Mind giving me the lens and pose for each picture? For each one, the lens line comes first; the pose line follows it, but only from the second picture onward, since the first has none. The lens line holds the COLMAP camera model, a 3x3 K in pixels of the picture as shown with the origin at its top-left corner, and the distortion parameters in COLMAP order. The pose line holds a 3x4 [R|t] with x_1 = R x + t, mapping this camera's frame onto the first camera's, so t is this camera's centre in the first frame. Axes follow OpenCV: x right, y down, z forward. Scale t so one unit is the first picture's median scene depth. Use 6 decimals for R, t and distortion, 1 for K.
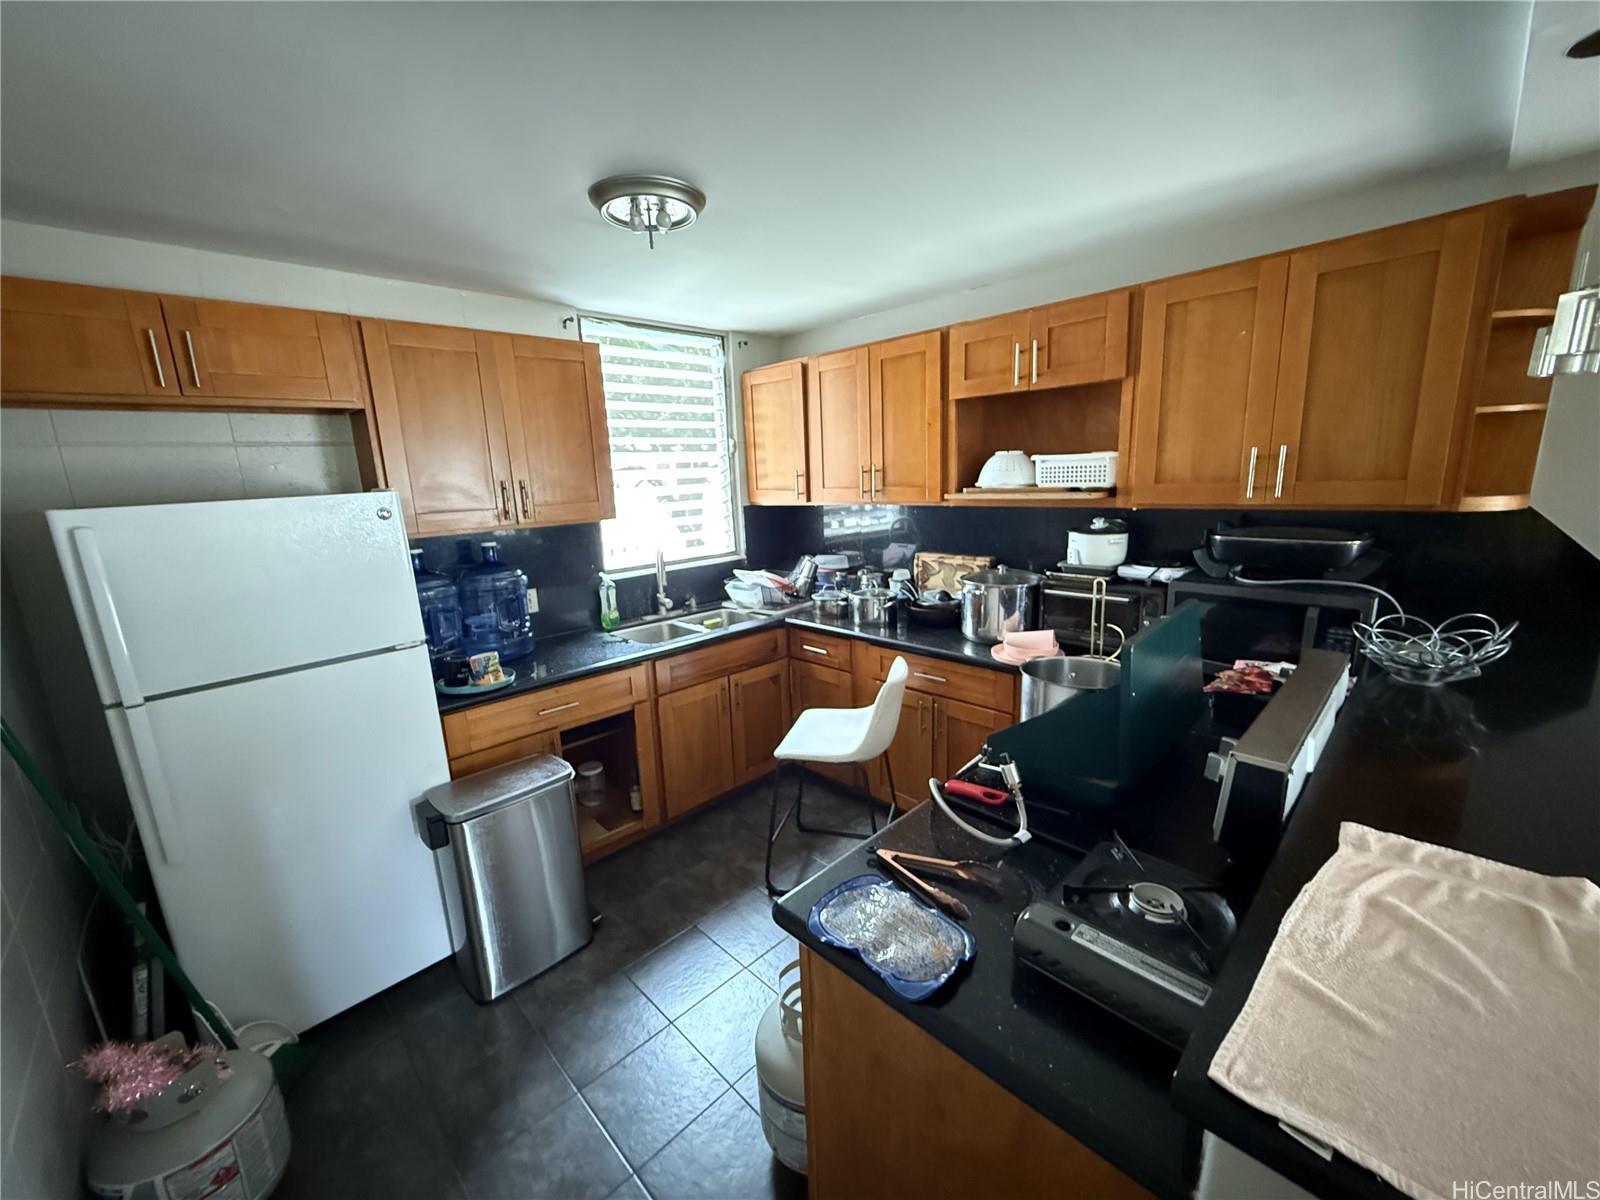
lens RADIAL K [[633.9, 0, 800.0], [0, 633.9, 600.0], [0, 0, 1]] dist [-0.003270, 0.003780]
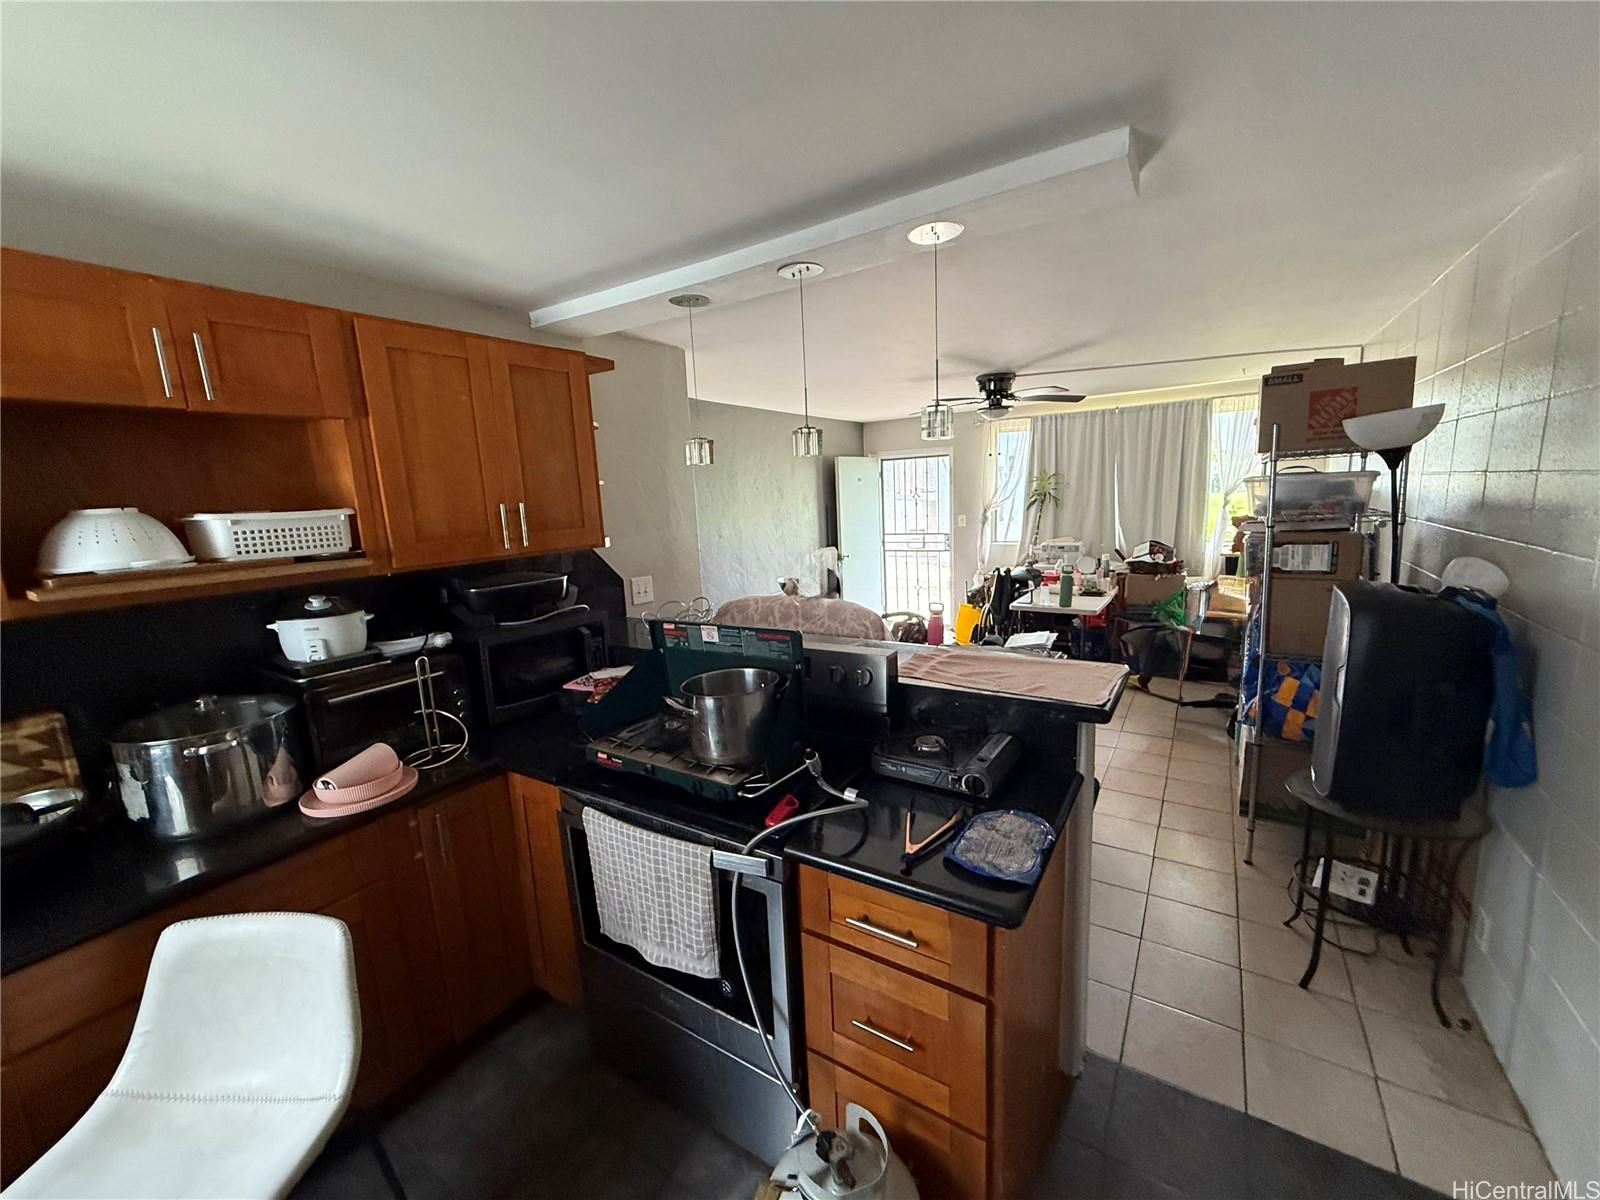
lens RADIAL K [[633.9, 0, 800.0], [0, 633.9, 600.0], [0, 0, 1]] dist [-0.003270, 0.003780]
pose [[-0.206227, -0.108467, 0.972474, -0.400743], [0.253096, 0.954103, 0.160090, -0.103852], [-0.945205, 0.279144, -0.169310, 0.612590]]
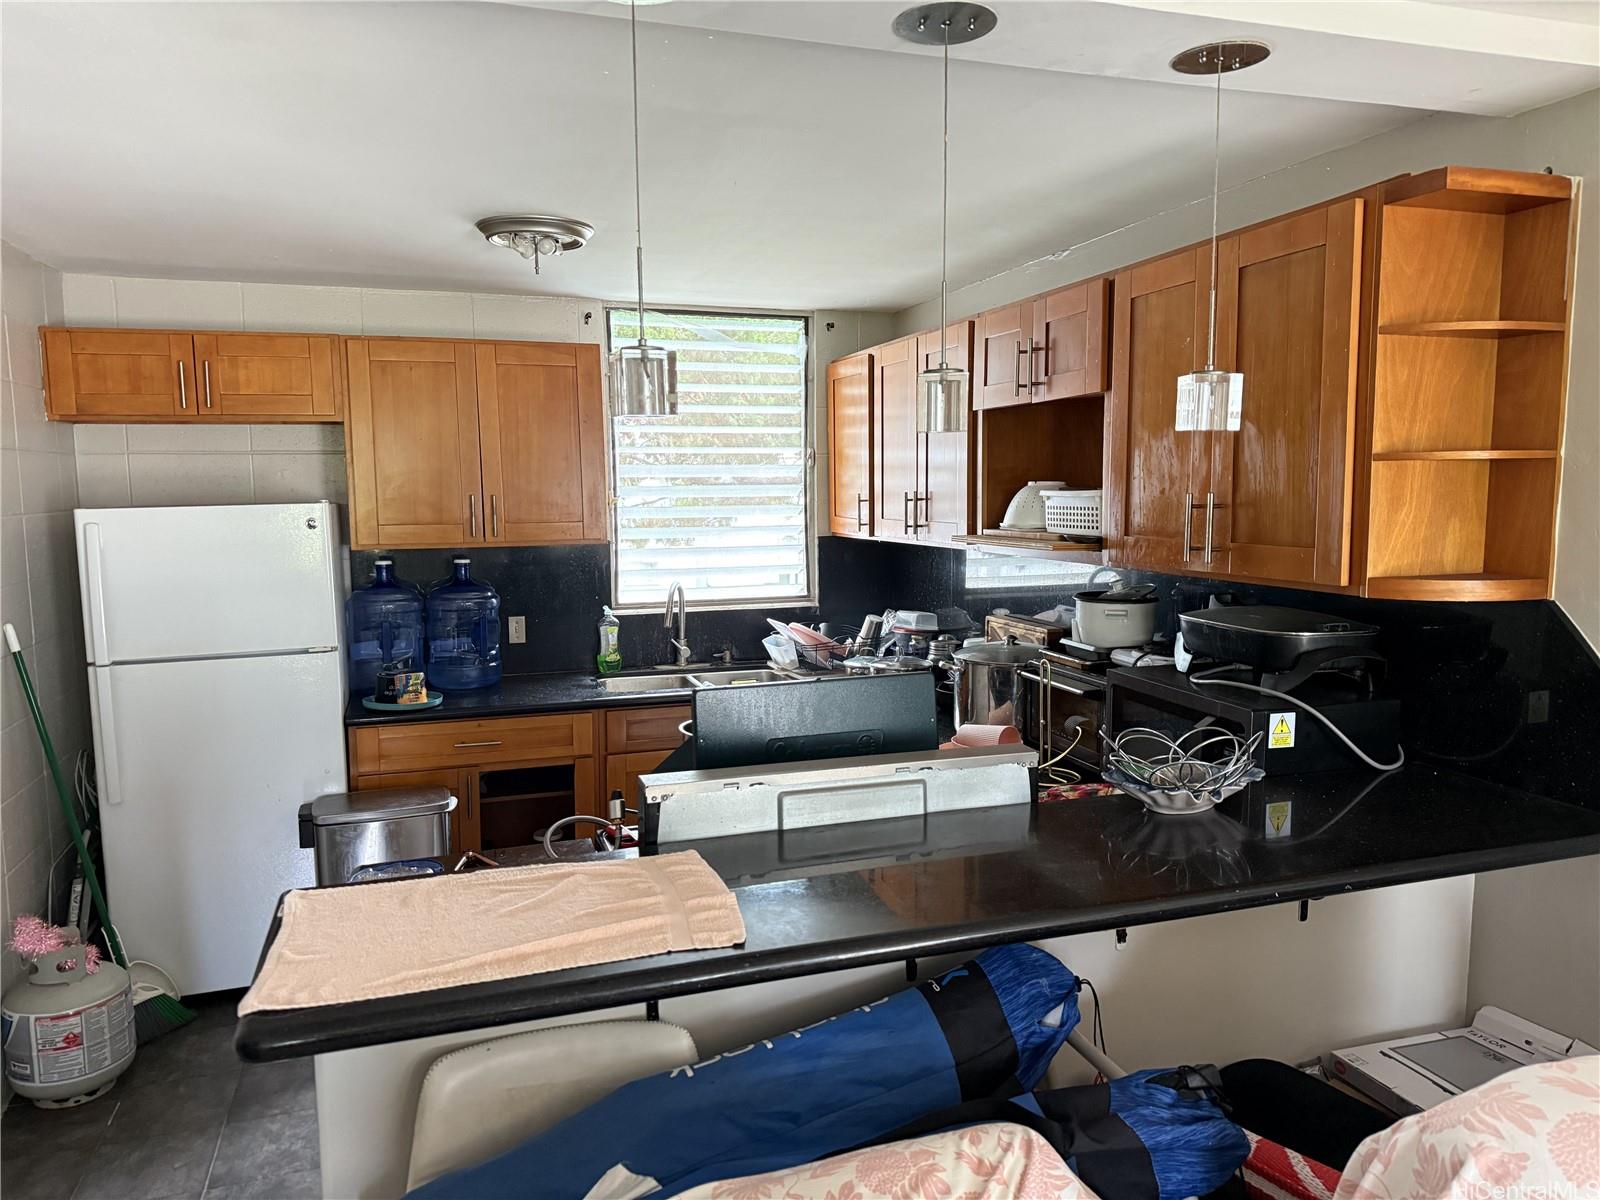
lens RADIAL K [[1074.2, 0, 800.0], [0, 1074.2, 600.0], [0, 0, 1]] dist [0.001942, -0.001223]
pose [[0.908180, 0.080151, -0.410834, 0.676816], [-0.113967, 0.991764, -0.058445, 0.003273], [0.402766, 0.099900, 0.909835, -0.246057]]
